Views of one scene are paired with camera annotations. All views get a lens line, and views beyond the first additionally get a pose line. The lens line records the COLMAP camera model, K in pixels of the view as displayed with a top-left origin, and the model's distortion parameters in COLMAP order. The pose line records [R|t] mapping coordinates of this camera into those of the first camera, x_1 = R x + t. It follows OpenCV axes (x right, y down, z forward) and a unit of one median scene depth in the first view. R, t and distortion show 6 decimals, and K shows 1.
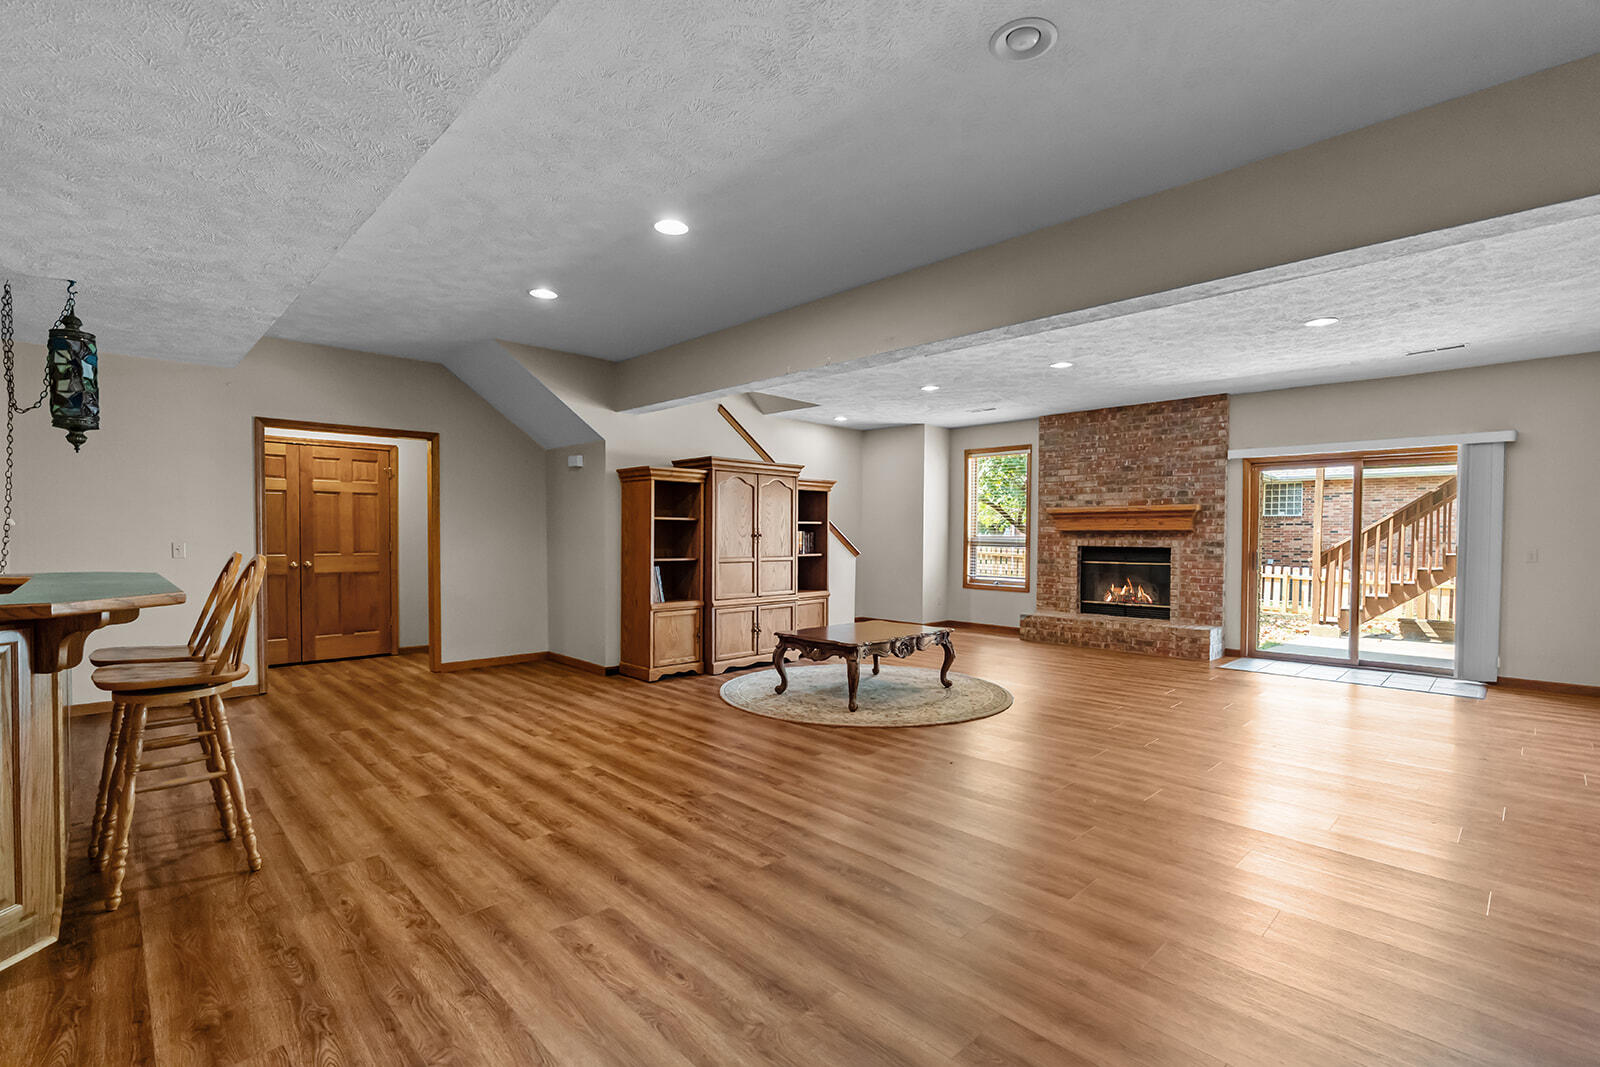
lens RADIAL K [[727.9, 0, 757.7], [0, 727.9, 556.3], [0, 0, 1]] dist [-0.005681, -0.000411]
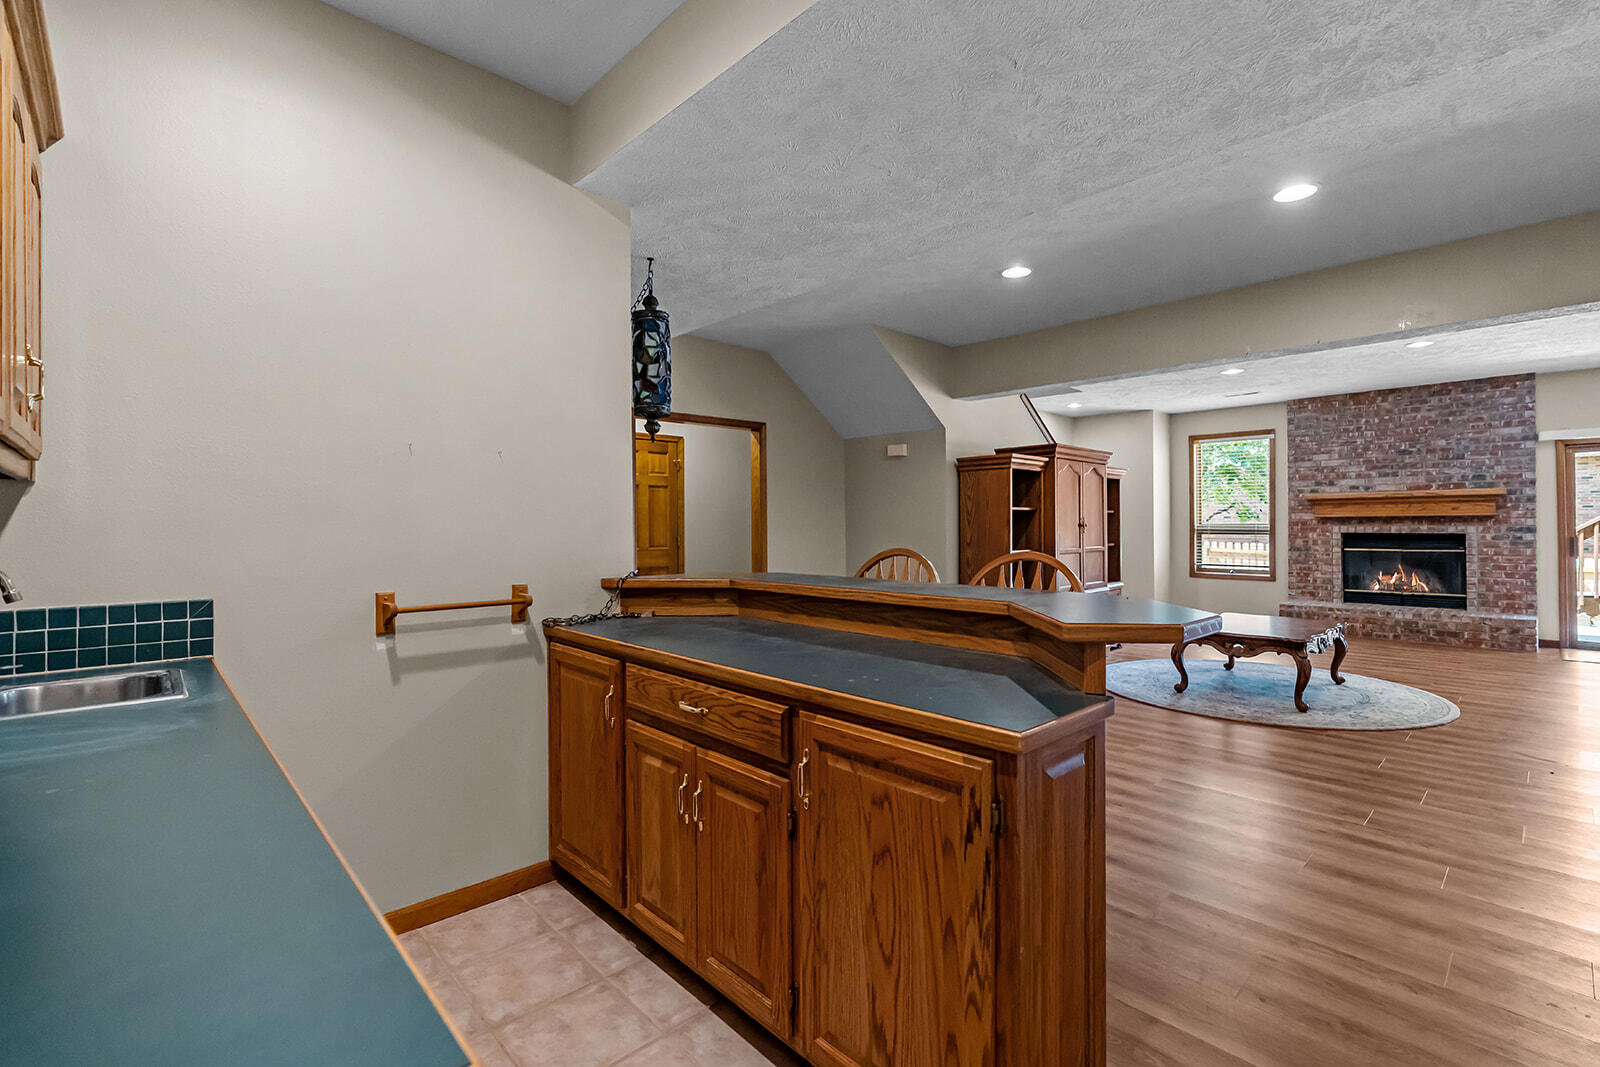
lens RADIAL K [[723.2, 0, 799.3], [0, 723.2, 526.6], [0, 0, 1]] dist [-0.001118, 0.000376]
pose [[0.999862, -0.010074, -0.013205, -0.298414], [0.009712, 0.999582, -0.027239, -0.003721], [0.013473, 0.027107, 0.999542, 0.033501]]
